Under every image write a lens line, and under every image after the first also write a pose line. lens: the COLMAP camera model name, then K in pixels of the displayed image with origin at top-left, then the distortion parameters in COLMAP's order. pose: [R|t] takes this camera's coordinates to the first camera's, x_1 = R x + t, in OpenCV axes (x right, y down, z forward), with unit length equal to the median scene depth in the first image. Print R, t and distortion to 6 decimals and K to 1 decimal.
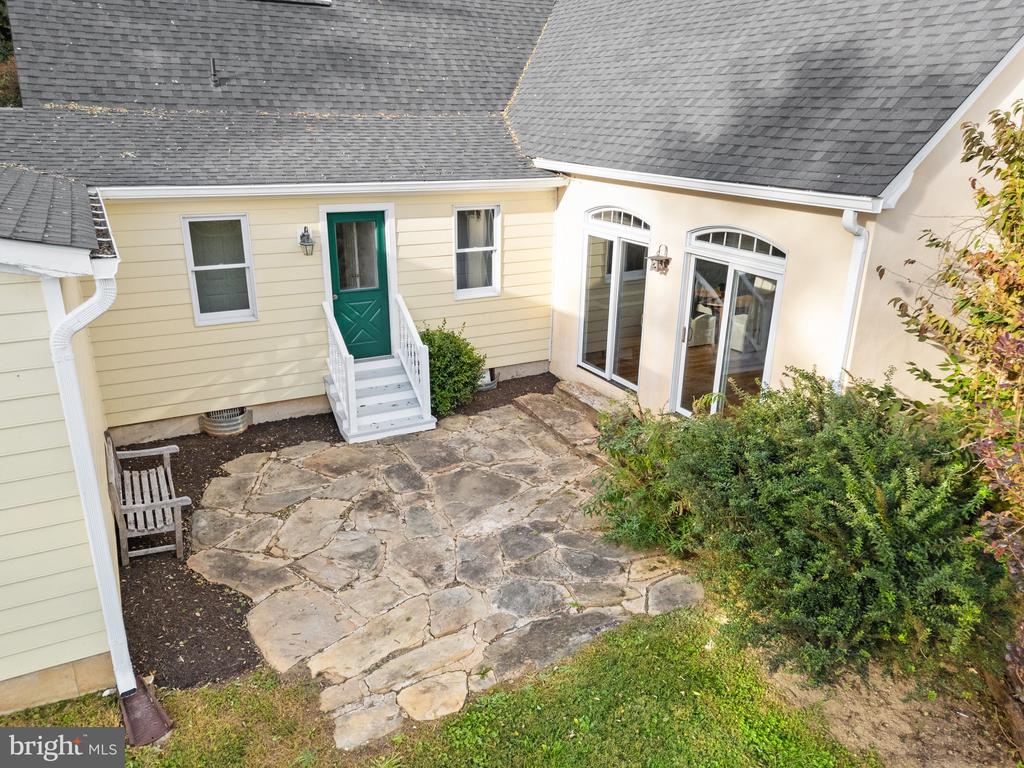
lens RADIAL K [[768.4, 0, 507.4], [0, 768.4, 386.0], [0, 0, 1]] dist [0.088519, -0.093261]
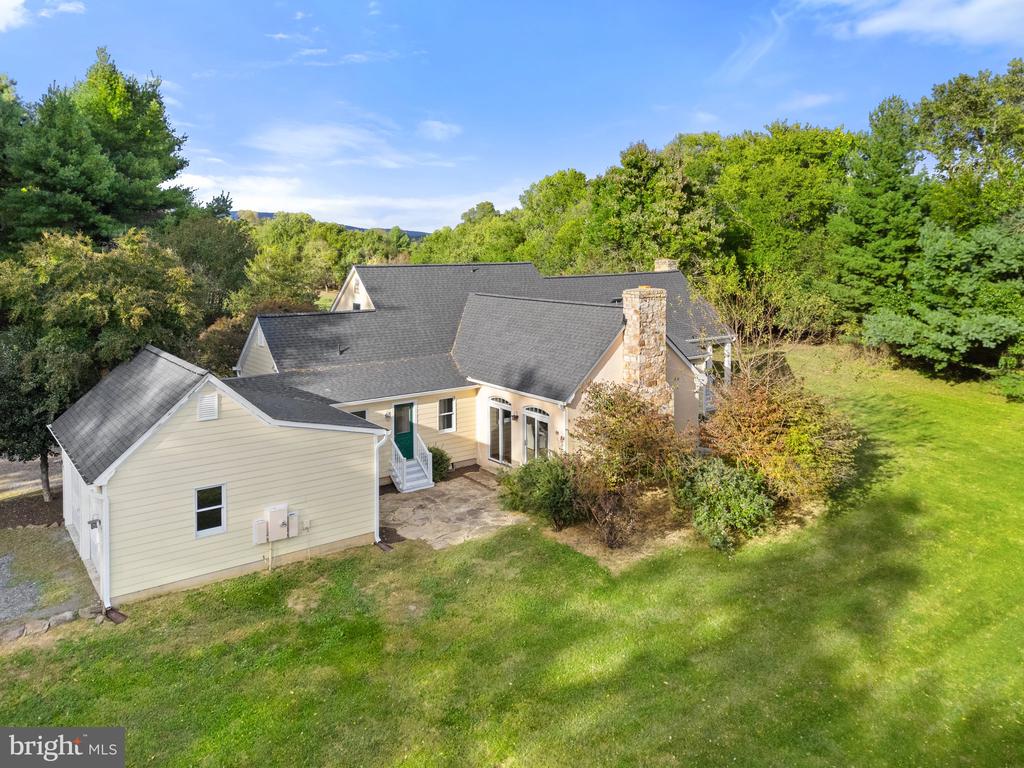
lens RADIAL K [[801.6, 0, 515.4], [0, 801.6, 238.0], [0, 0, 1]] dist [0.025463, 0.000380]
pose [[0.990270, -0.019657, 0.137767, -0.181743], [0.065173, 0.940207, -0.334310, 0.192507], [-0.122958, 0.340036, 0.932340, -1.838010]]
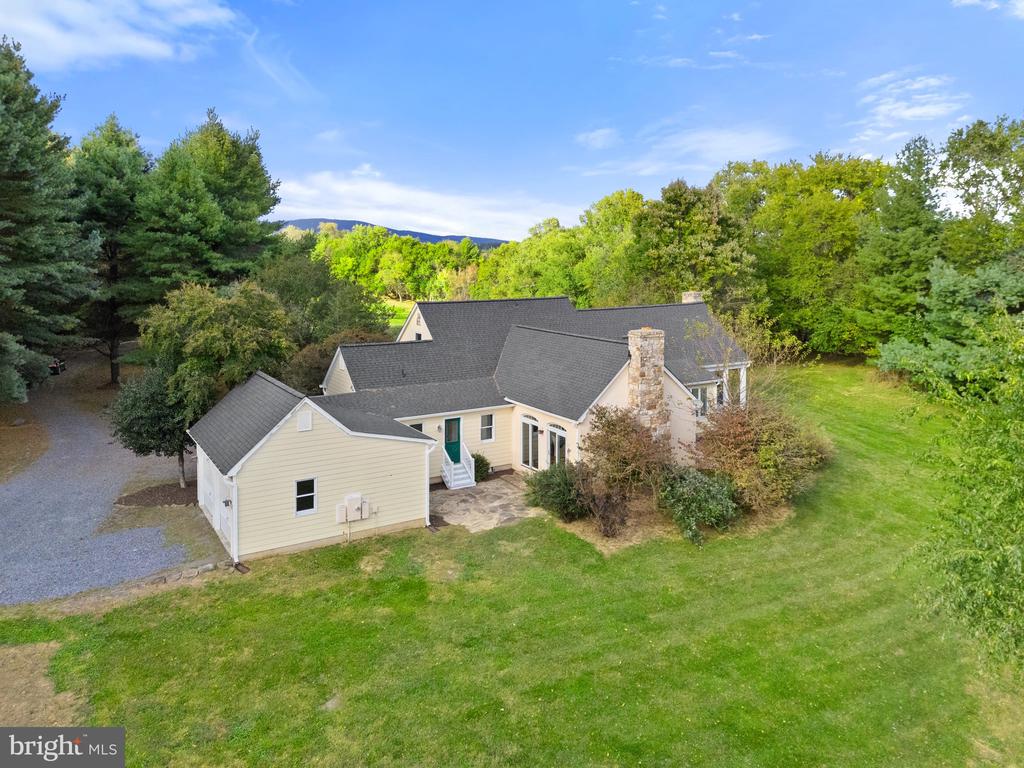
lens RADIAL K [[786.8, 0, 522.6], [0, 786.8, 245.7], [0, 0, 1]] dist [0.039225, -0.014421]
pose [[0.998144, -0.013743, 0.059323, -0.083383], [0.033091, 0.940216, -0.338967, 0.242447], [-0.051118, 0.340301, 0.938926, -2.490500]]
